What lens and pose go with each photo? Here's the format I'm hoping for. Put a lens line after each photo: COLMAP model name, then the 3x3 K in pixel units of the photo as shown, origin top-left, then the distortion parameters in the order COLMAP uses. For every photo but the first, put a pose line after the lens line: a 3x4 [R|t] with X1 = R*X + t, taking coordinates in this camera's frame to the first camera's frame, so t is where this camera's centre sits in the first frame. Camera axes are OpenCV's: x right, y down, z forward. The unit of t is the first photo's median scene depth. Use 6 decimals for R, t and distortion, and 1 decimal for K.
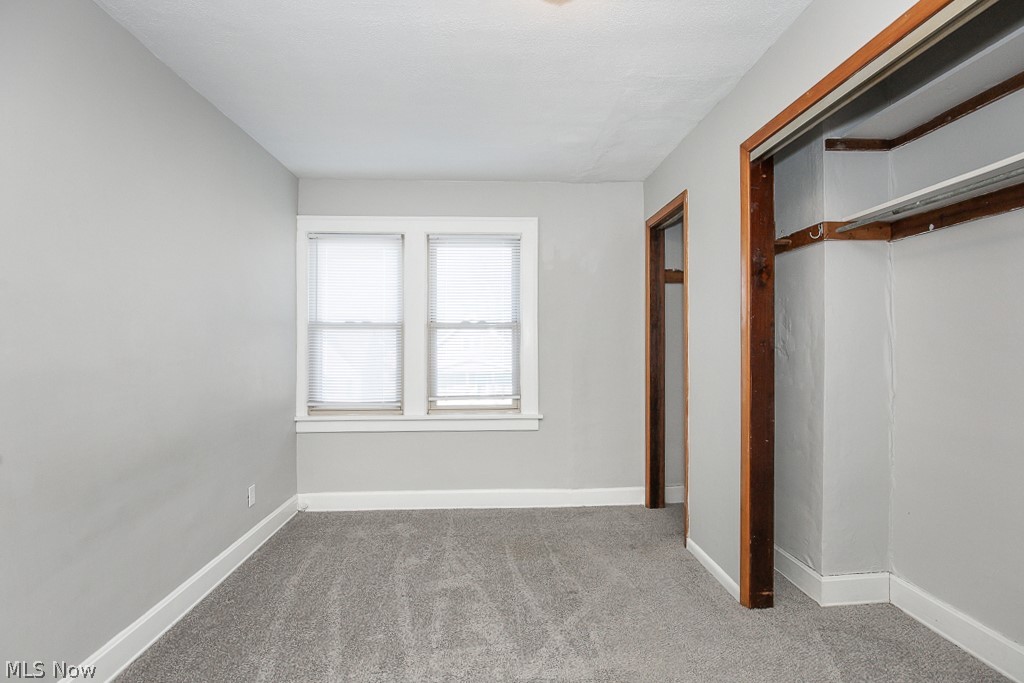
lens RADIAL K [[477.1, 0, 514.1], [0, 477.1, 345.3], [0, 0, 1]] dist [-0.005767, -0.000366]
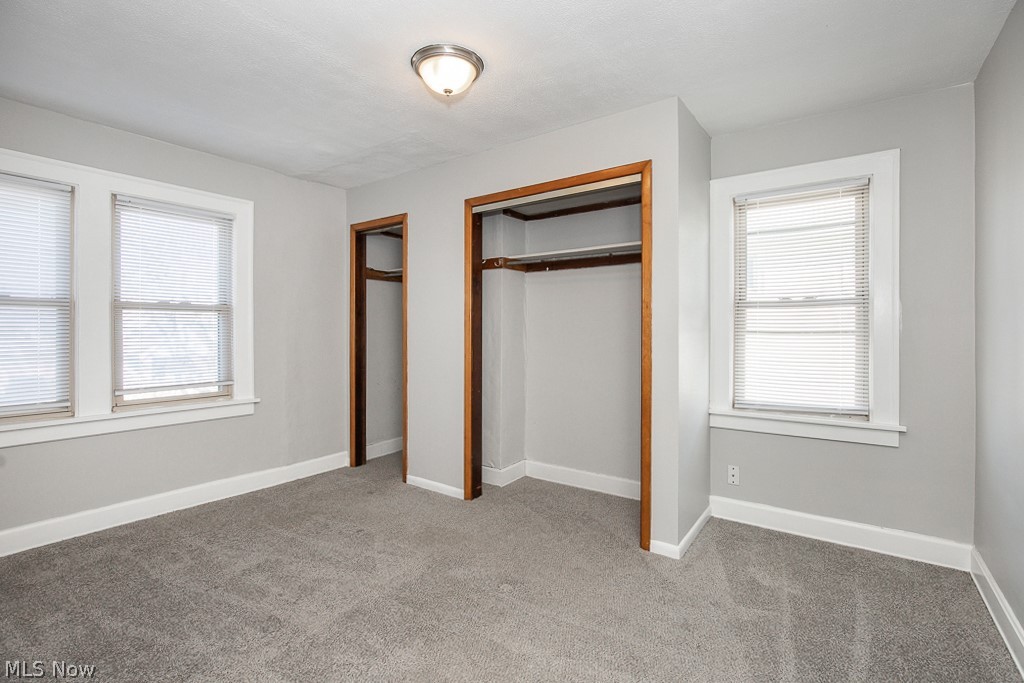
lens RADIAL K [[471.9, 0, 511.6], [0, 471.9, 331.0], [0, 0, 1]] dist [-0.000013, 0.000337]
pose [[0.633244, 0.005116, 0.773935, -0.380560], [-0.006505, 0.999978, -0.001288, 0.001036], [-0.773925, -0.004219, 0.633264, -0.048276]]
